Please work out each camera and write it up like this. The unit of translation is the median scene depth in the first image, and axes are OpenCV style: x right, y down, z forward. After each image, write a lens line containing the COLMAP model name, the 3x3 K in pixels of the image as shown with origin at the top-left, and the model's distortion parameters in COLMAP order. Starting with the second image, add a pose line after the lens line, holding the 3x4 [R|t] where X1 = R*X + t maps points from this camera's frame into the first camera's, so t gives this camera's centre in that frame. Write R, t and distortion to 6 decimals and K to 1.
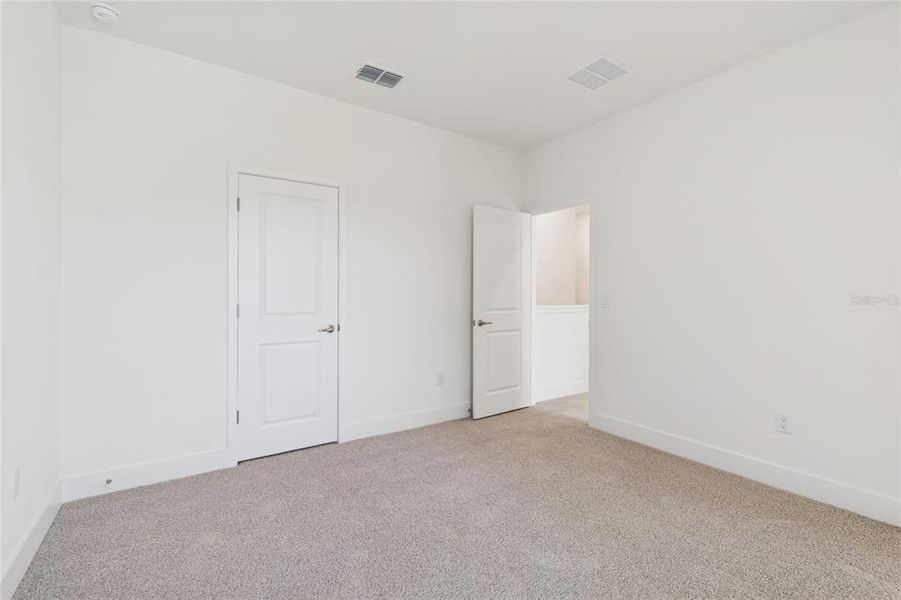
lens RADIAL K [[401.5, 0, 443.8], [0, 401.5, 300.2], [0, 0, 1]] dist [0.000514, -0.000239]
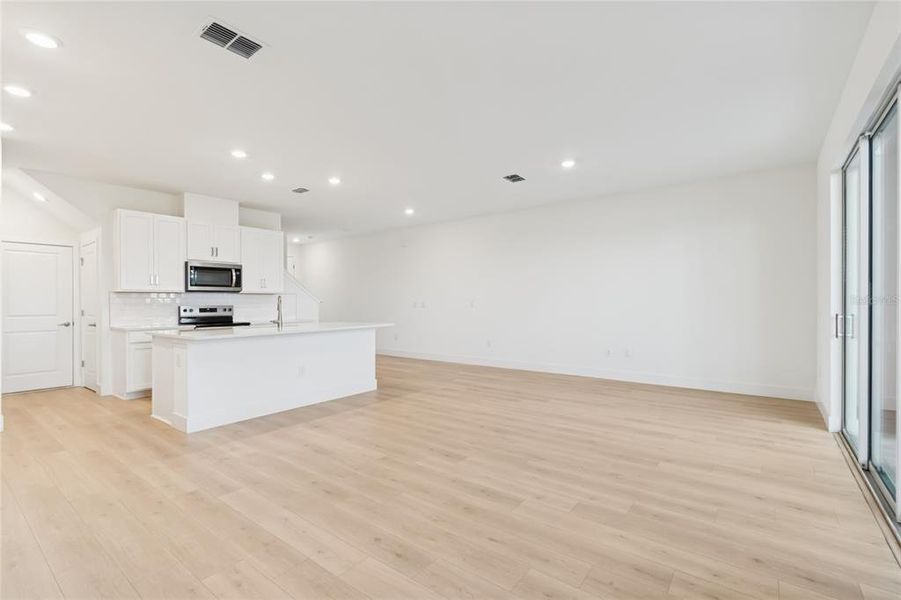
lens RADIAL K [[409.0, 0, 452.7], [0, 409.0, 295.5], [0, 0, 1]] dist [-0.000256, -0.000138]
pose [[0.944972, -0.008727, 0.327035, 0.759796], [0.016151, 0.999670, -0.019991, 0.006323], [-0.326752, 0.024173, 0.944801, -1.316698]]
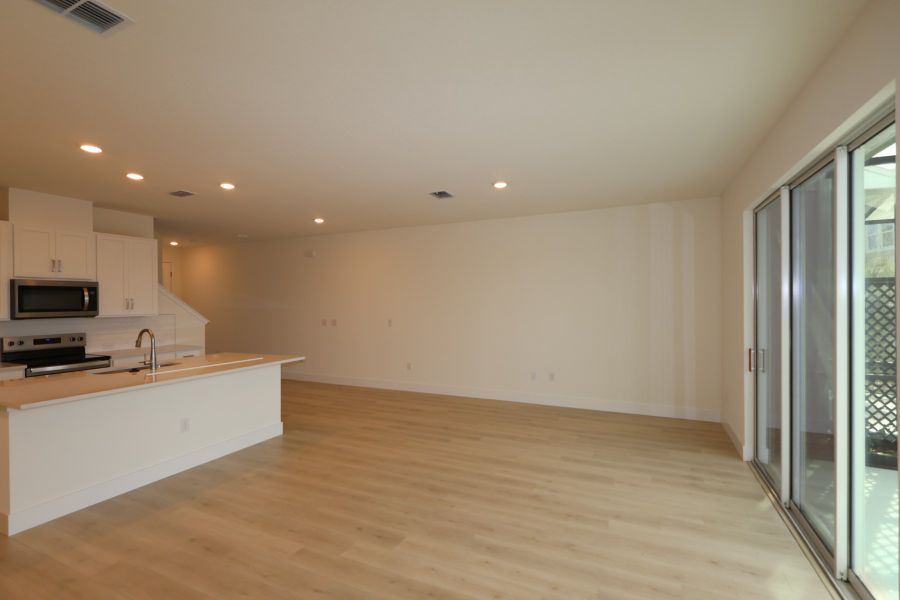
lens RADIAL K [[417.1, 0, 450.0], [0, 417.1, 300.0], [0, 0, 1]] dist [0.000701, -0.000870]
pose [[0.850908, -0.011375, 0.525191, 0.749202], [0.016016, 0.999863, -0.004292, -0.103186], [-0.525070, 0.012063, 0.850974, -1.166341]]
